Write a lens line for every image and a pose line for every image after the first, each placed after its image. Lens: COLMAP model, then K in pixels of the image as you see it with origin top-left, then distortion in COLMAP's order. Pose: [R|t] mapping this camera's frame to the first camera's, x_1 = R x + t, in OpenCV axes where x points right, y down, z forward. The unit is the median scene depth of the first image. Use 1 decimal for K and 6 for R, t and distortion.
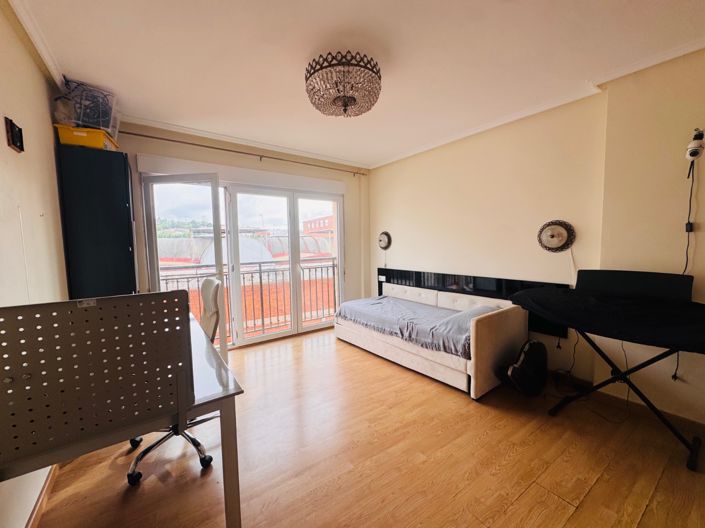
lens RADIAL K [[282.4, 0, 352.1], [0, 282.4, 264.4], [0, 0, 1]] dist [0.000110, -0.000394]
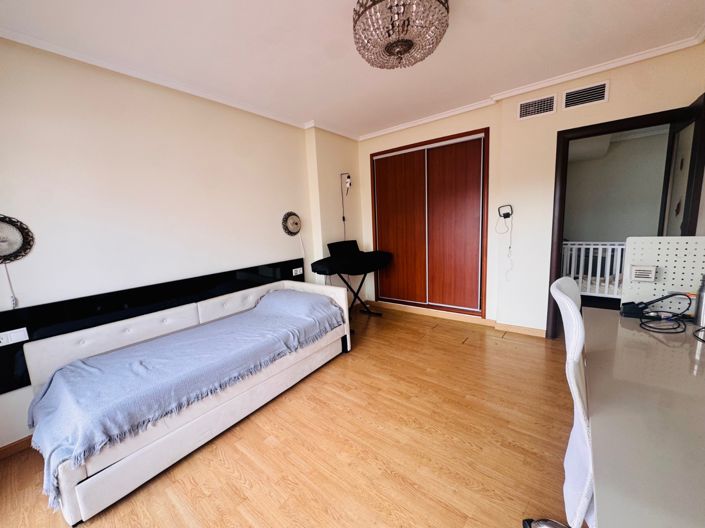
lens RADIAL K [[282.4, 0, 352.1], [0, 282.4, 264.4], [0, 0, 1]] dist [0.000110, -0.000394]
pose [[-0.272214, -0.105635, 0.956421, -0.426273], [0.133406, 0.980214, 0.146233, -0.046867], [-0.952944, 0.167399, -0.252736, 0.728379]]
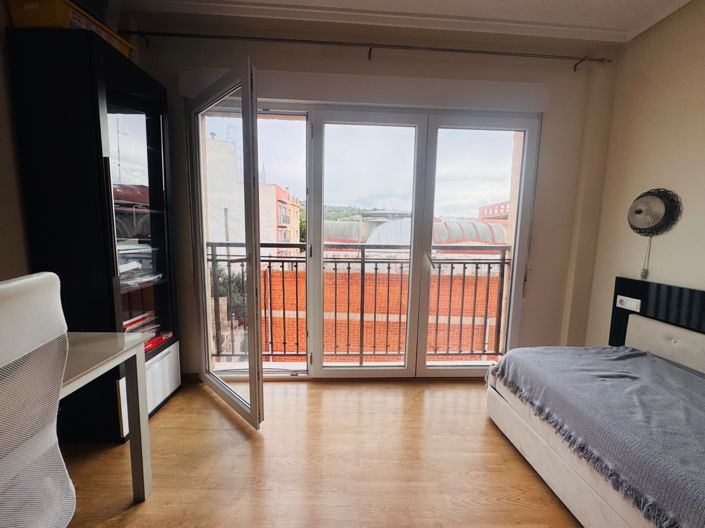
lens RADIAL K [[282.4, 0, 352.1], [0, 282.4, 264.4], [0, 0, 1]] dist [0.000110, -0.000394]
pose [[0.832873, 0.101475, -0.544082, -0.015173], [-0.075473, 0.994689, 0.069984, -0.007336], [0.548294, -0.017225, 0.836108, 0.480201]]
